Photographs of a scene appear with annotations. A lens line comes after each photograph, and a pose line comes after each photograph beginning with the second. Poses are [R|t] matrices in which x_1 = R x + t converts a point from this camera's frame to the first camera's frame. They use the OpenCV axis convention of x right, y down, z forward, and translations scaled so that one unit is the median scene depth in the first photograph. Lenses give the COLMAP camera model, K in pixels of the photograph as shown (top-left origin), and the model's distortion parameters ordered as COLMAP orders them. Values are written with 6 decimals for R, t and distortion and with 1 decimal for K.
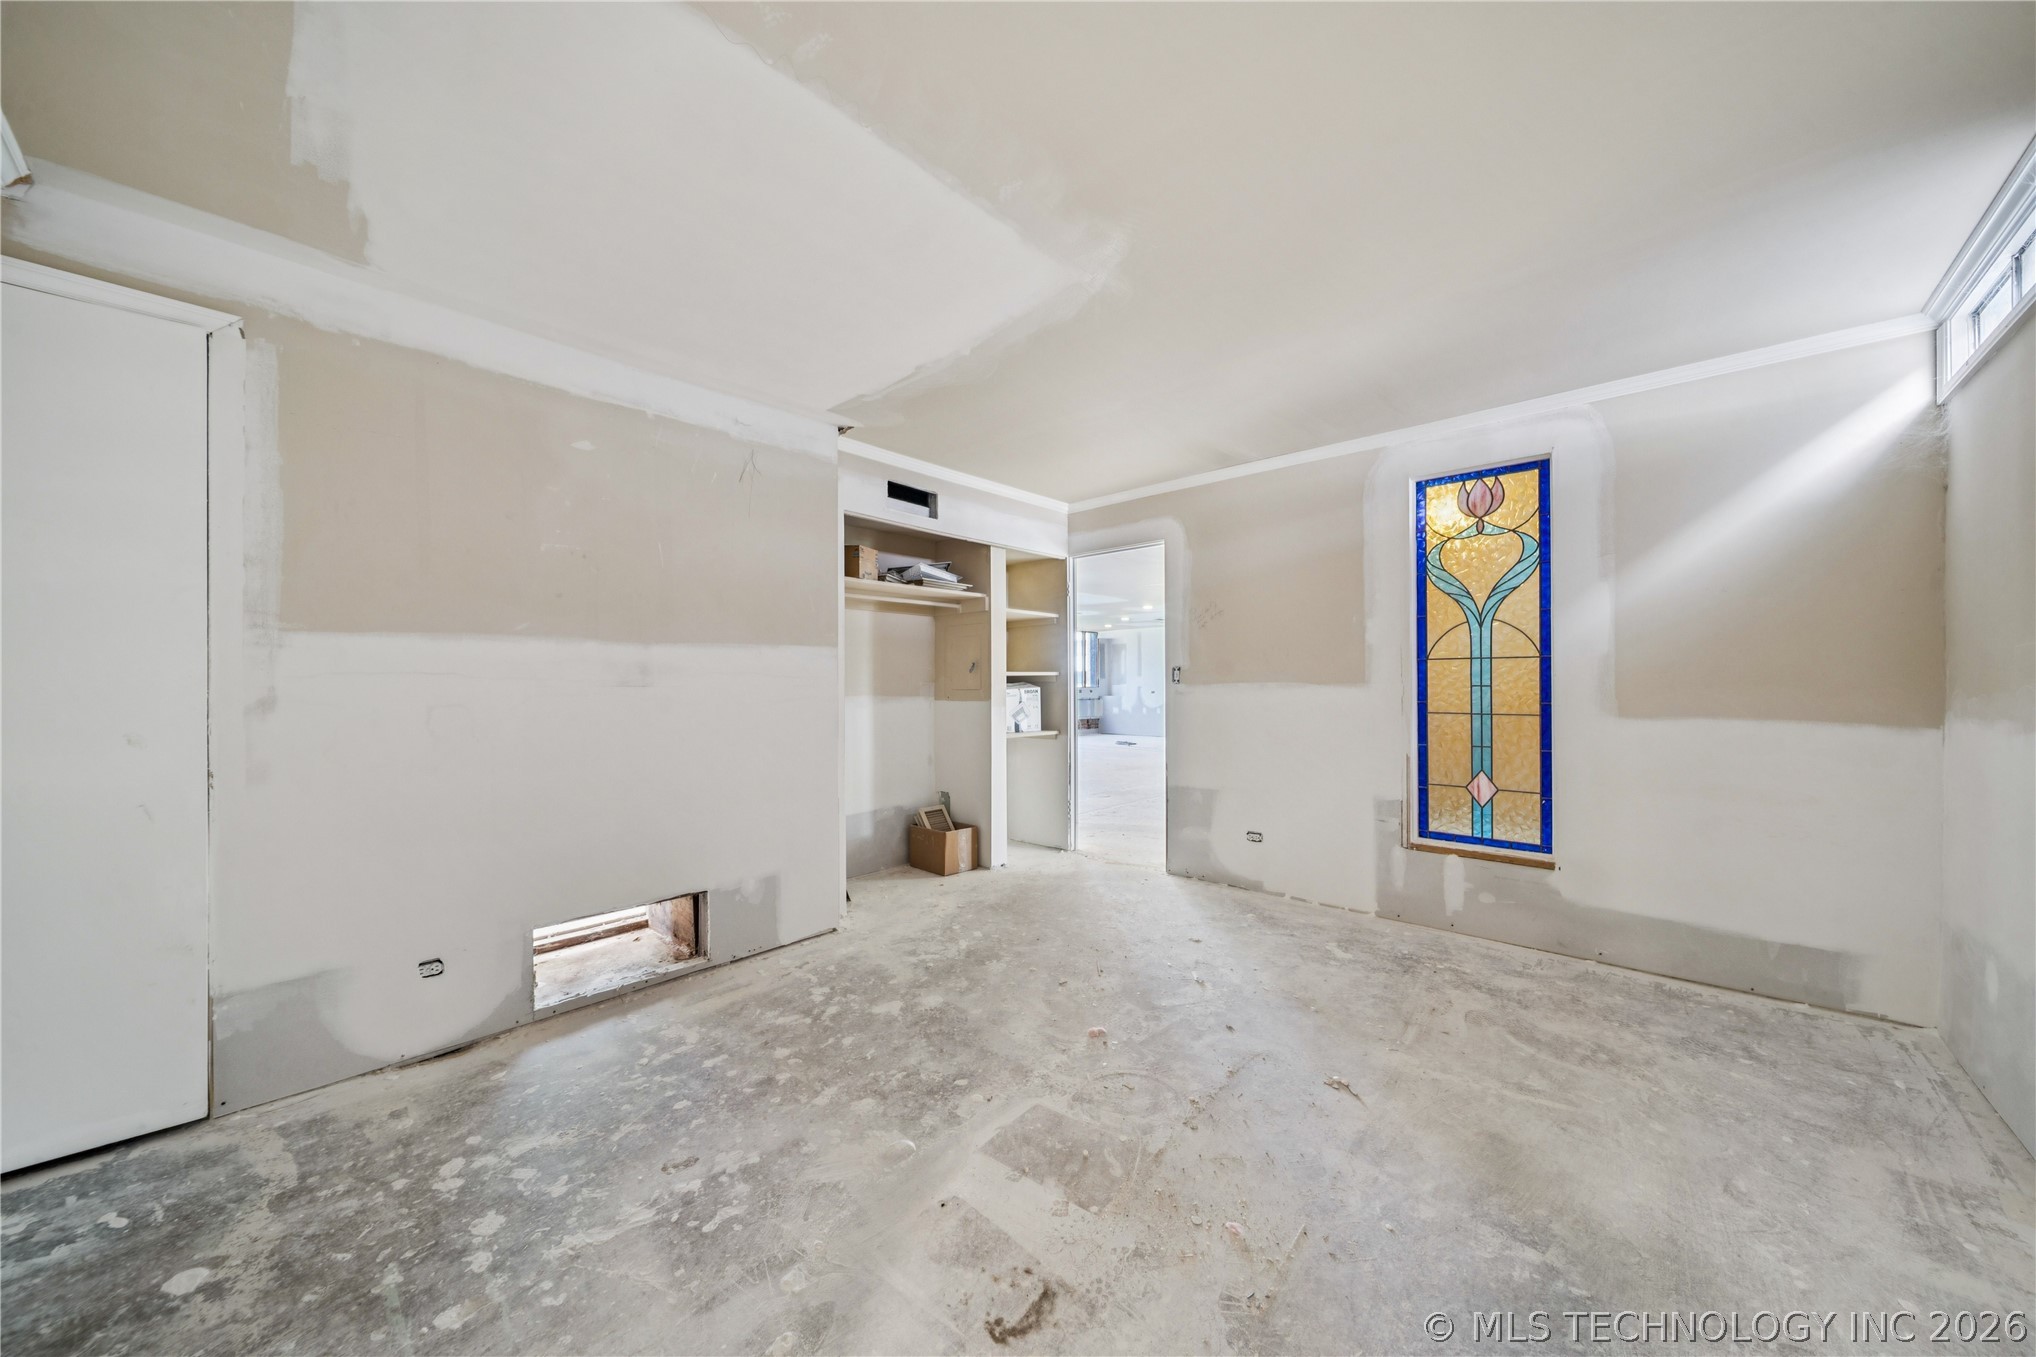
lens RADIAL K [[722.0, 0, 1018.0], [0, 722.0, 678.5], [0, 0, 1]] dist [0.004507, -0.000170]
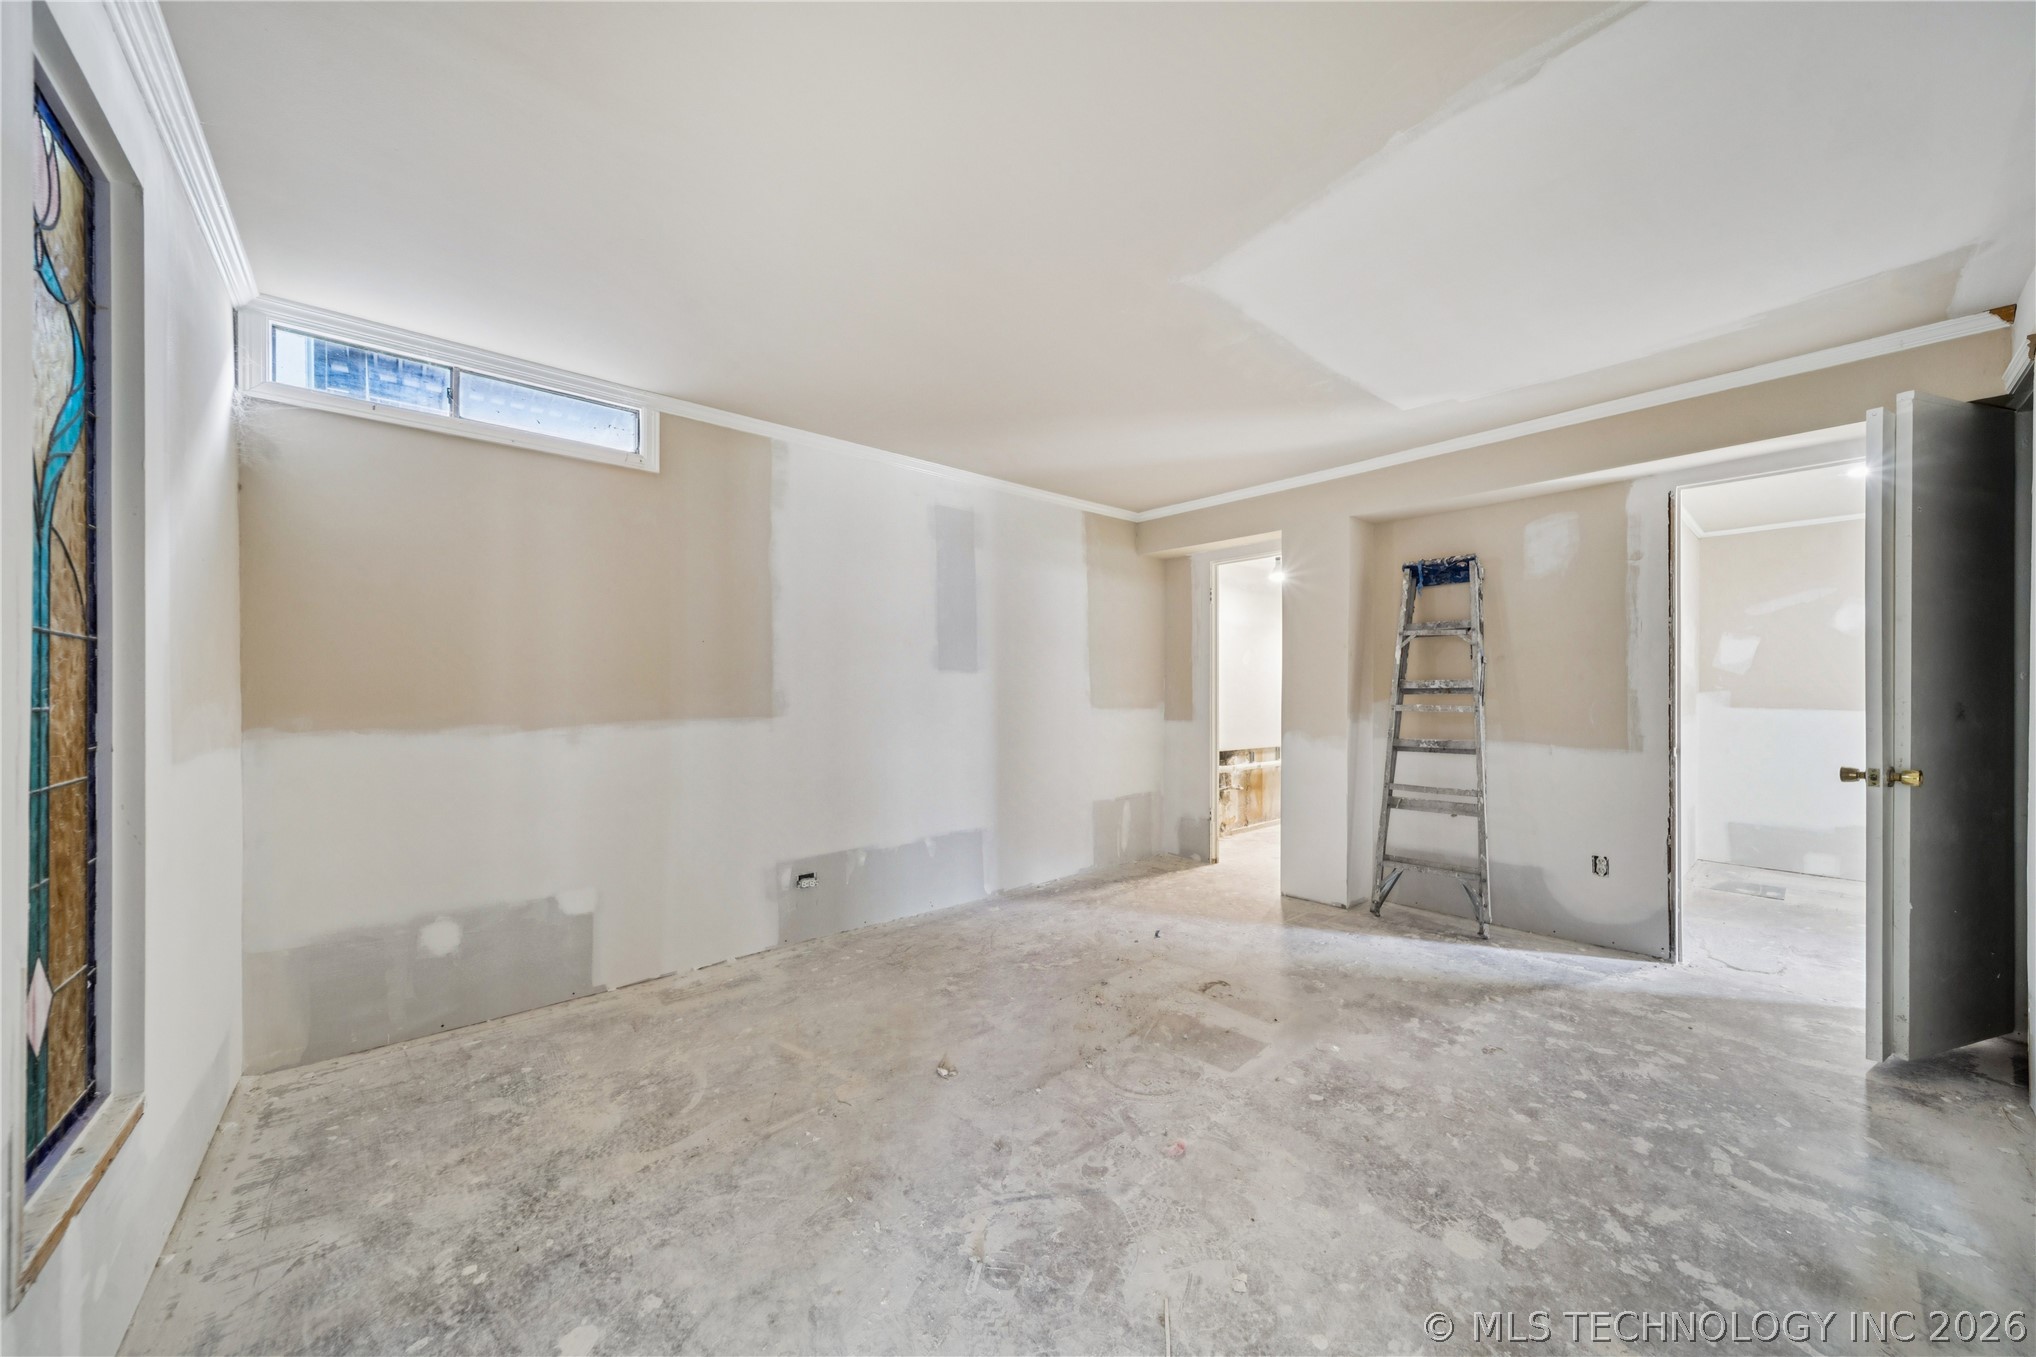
lens RADIAL K [[722.0, 0, 1018.0], [0, 722.0, 678.5], [0, 0, 1]] dist [0.004507, -0.000170]
pose [[-0.993038, 0.005509, 0.117666, 0.204628], [0.002709, 0.999710, -0.023945, 0.006628], [-0.117764, -0.023459, -0.992764, 2.019566]]
